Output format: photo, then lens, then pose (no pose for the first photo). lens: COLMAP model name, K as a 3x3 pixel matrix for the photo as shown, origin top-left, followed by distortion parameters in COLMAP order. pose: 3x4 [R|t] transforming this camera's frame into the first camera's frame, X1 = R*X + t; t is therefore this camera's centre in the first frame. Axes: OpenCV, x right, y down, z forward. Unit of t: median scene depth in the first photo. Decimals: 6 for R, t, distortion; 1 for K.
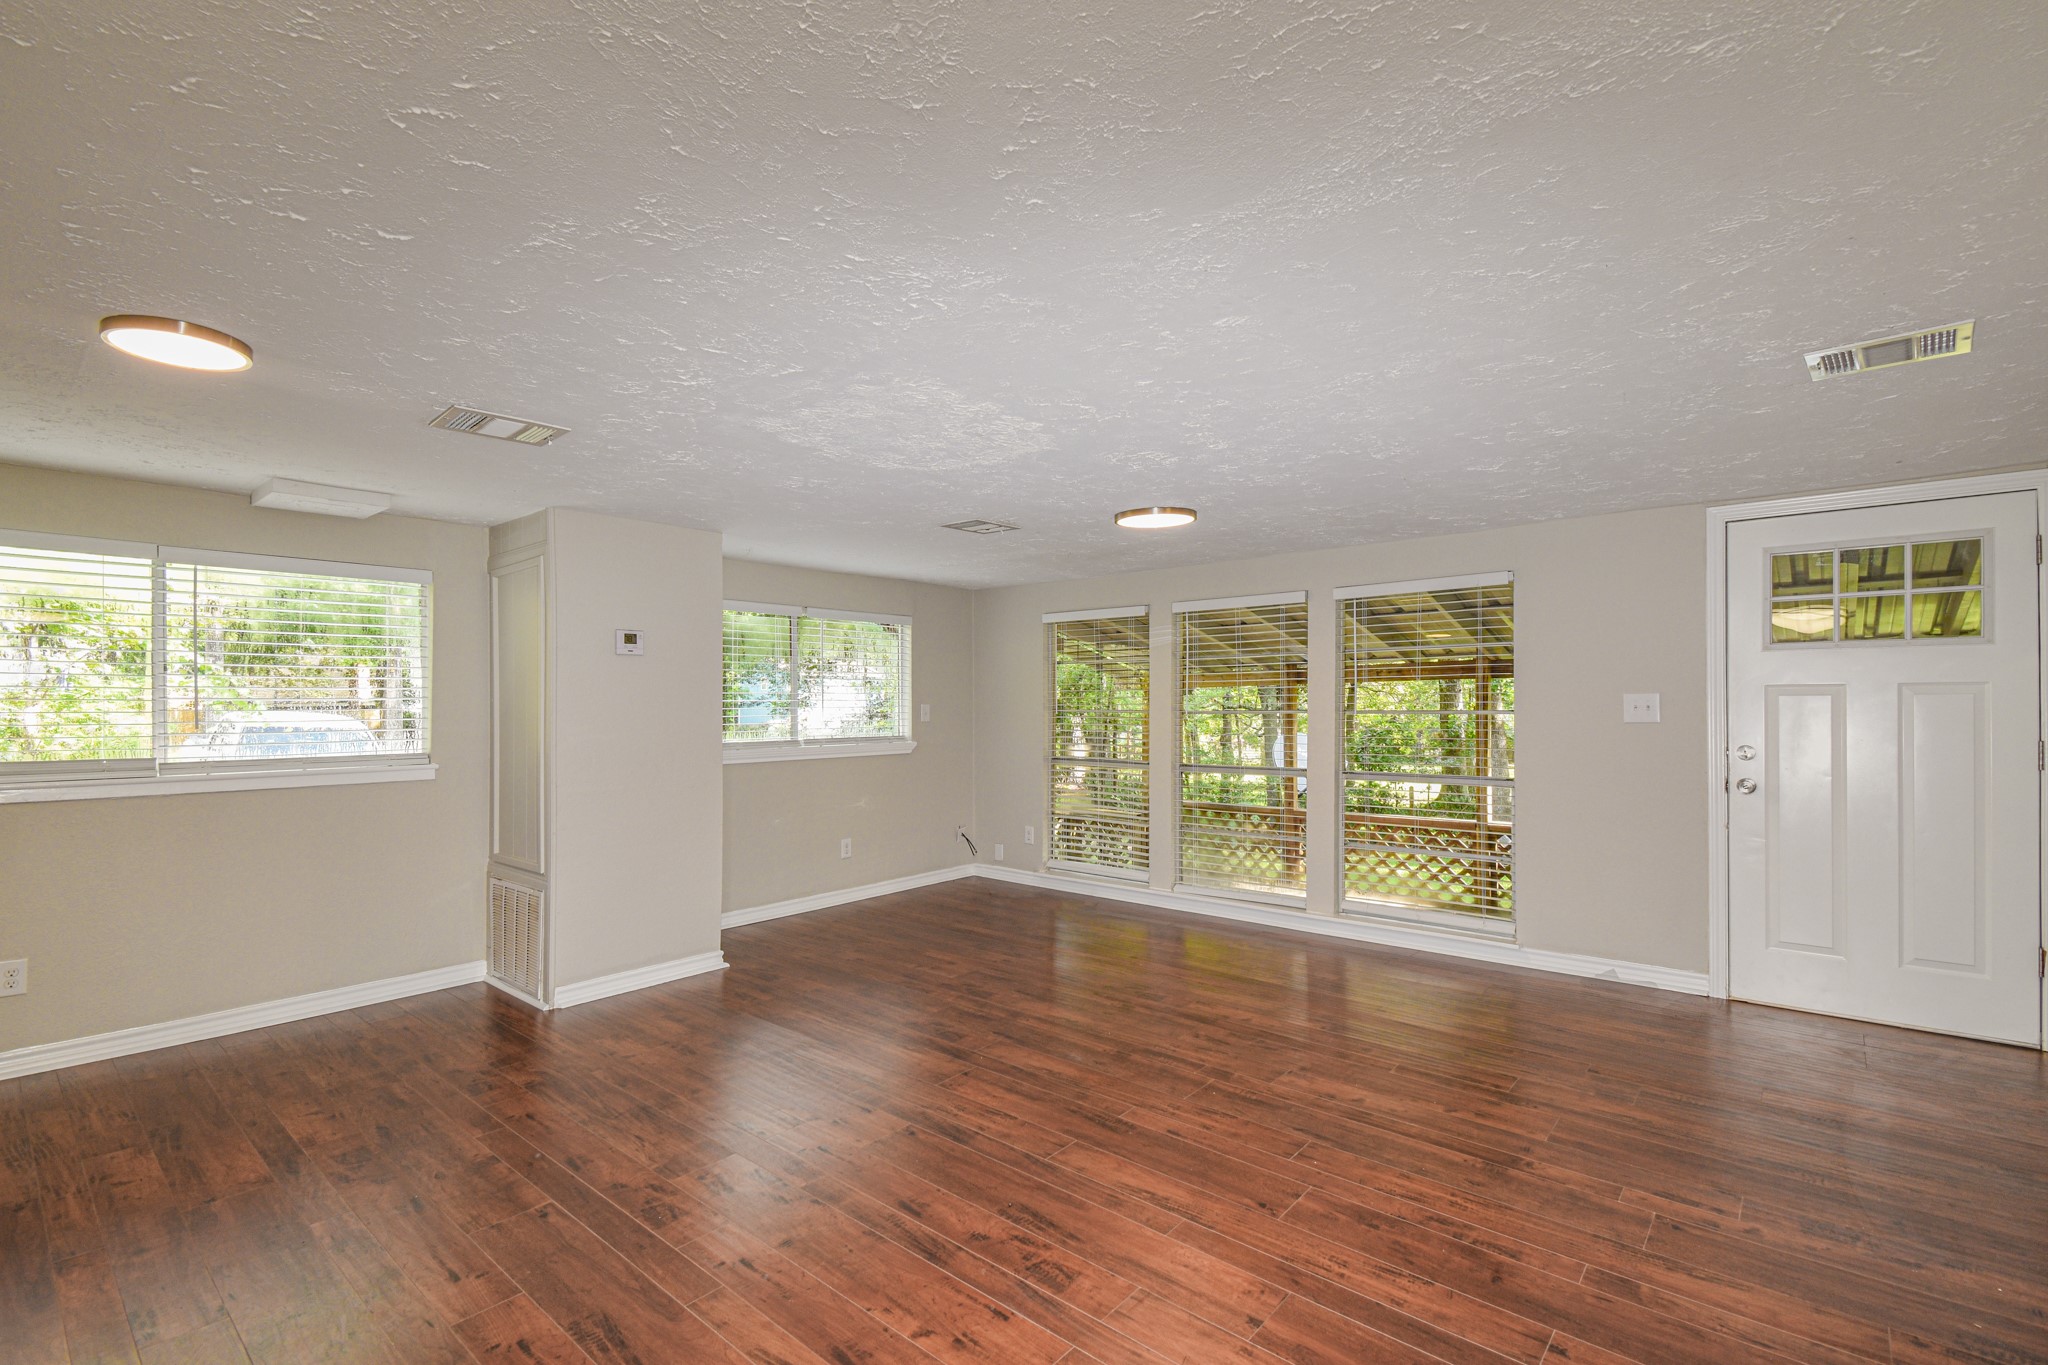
lens RADIAL K [[907.5, 0, 1049.5], [0, 907.5, 682.1], [0, 0, 1]] dist [0.025074, -0.014351]
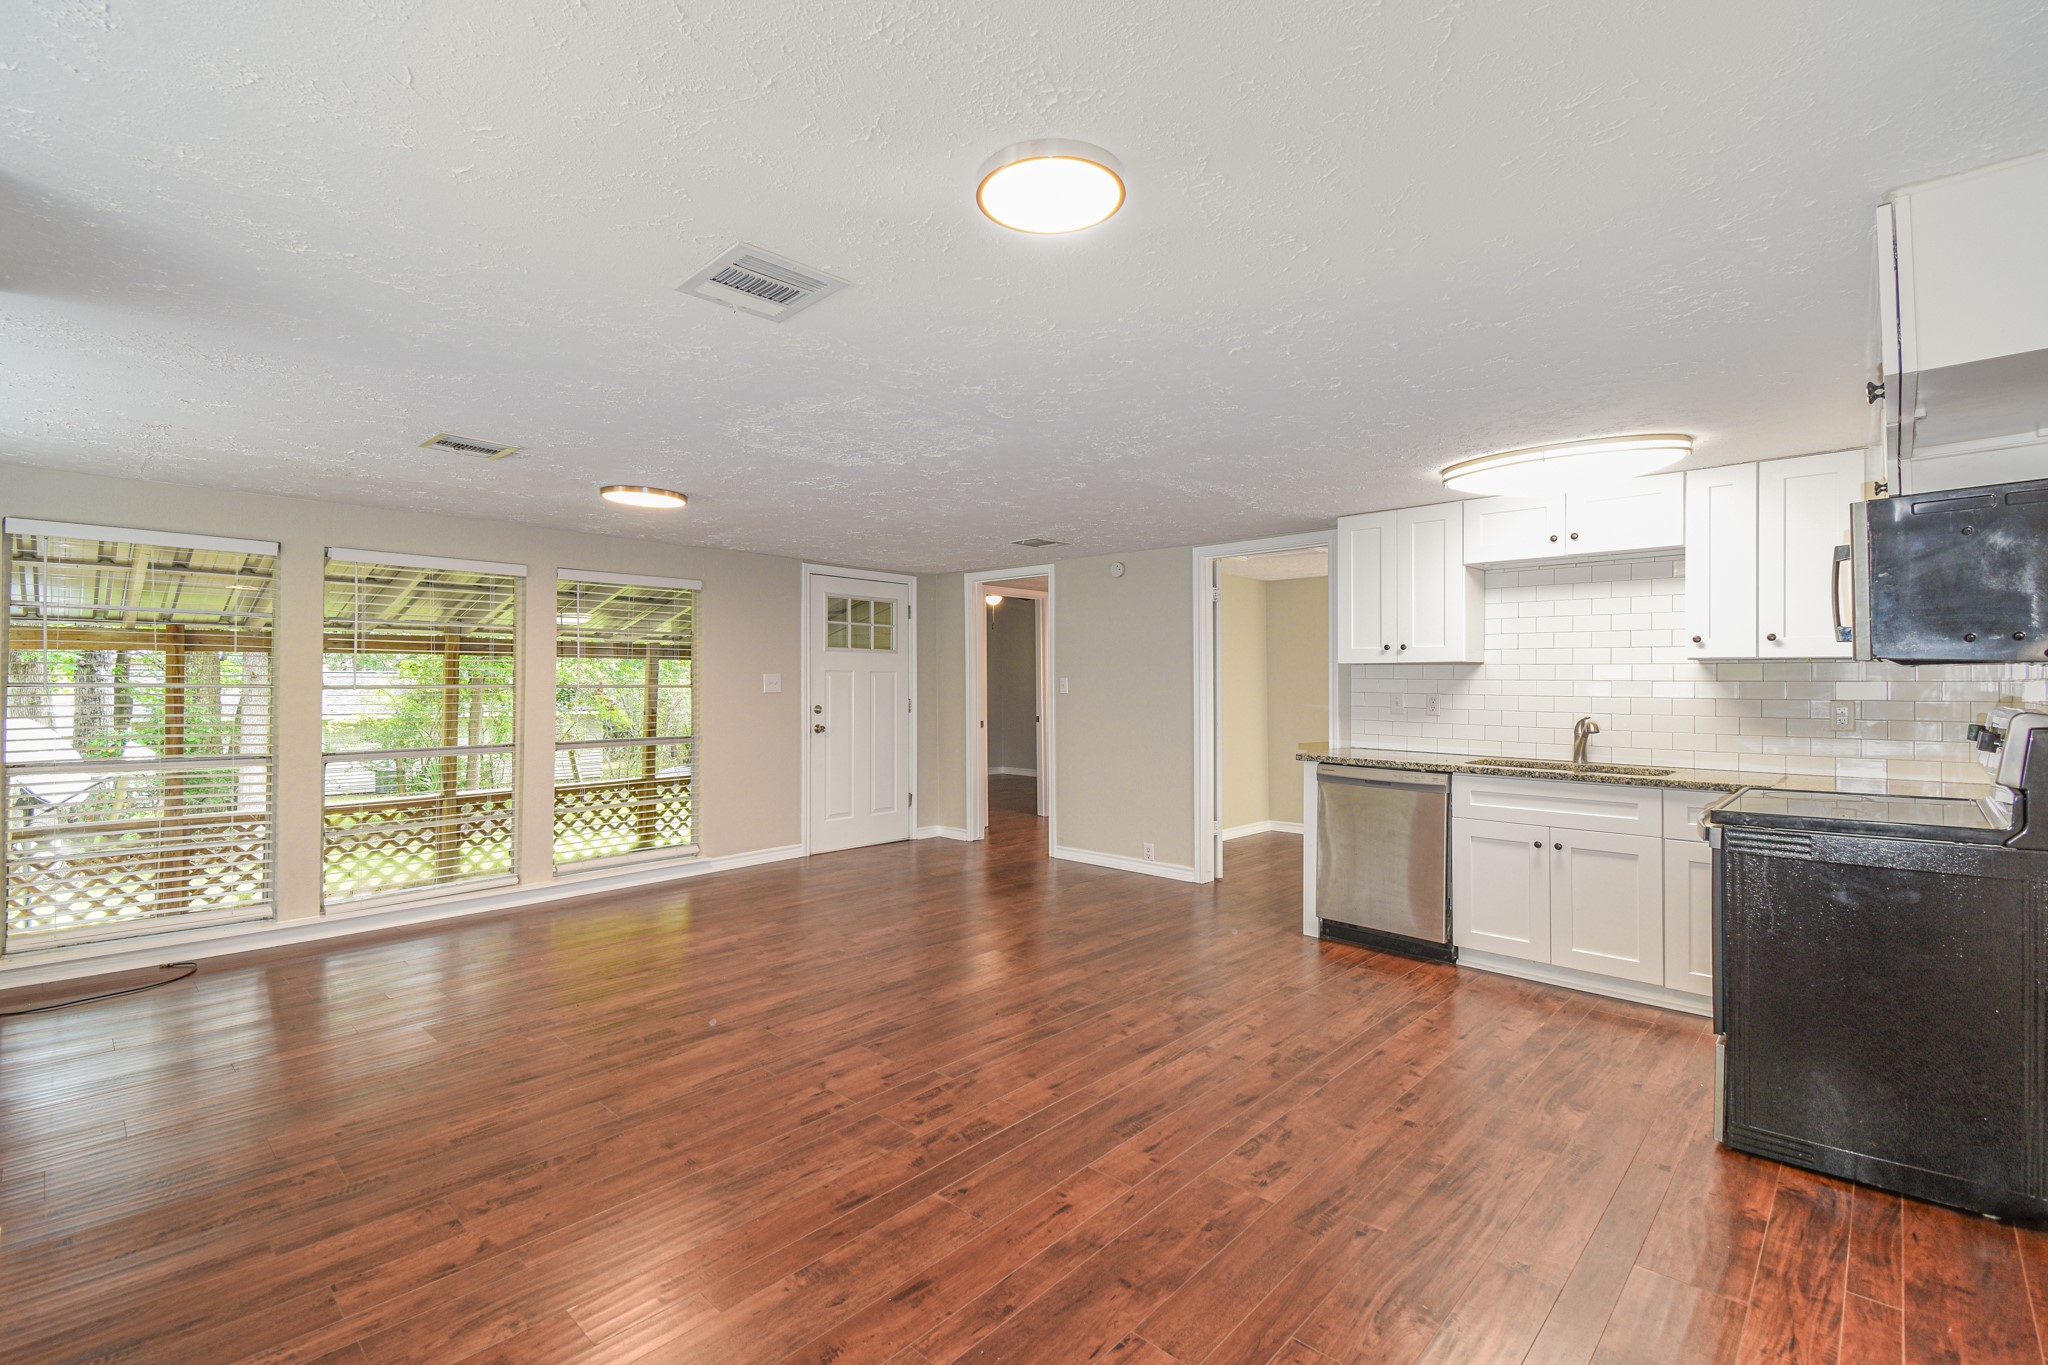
lens RADIAL K [[907.5, 0, 1016.2], [0, 907.5, 683.7], [0, 0, 1]] dist [0.025074, -0.014351]
pose [[0.063048, 0.000851, 0.998010, -1.256502], [-0.022919, 0.999737, 0.000596, 0.030334], [-0.997747, -0.022911, 0.063051, 0.737104]]
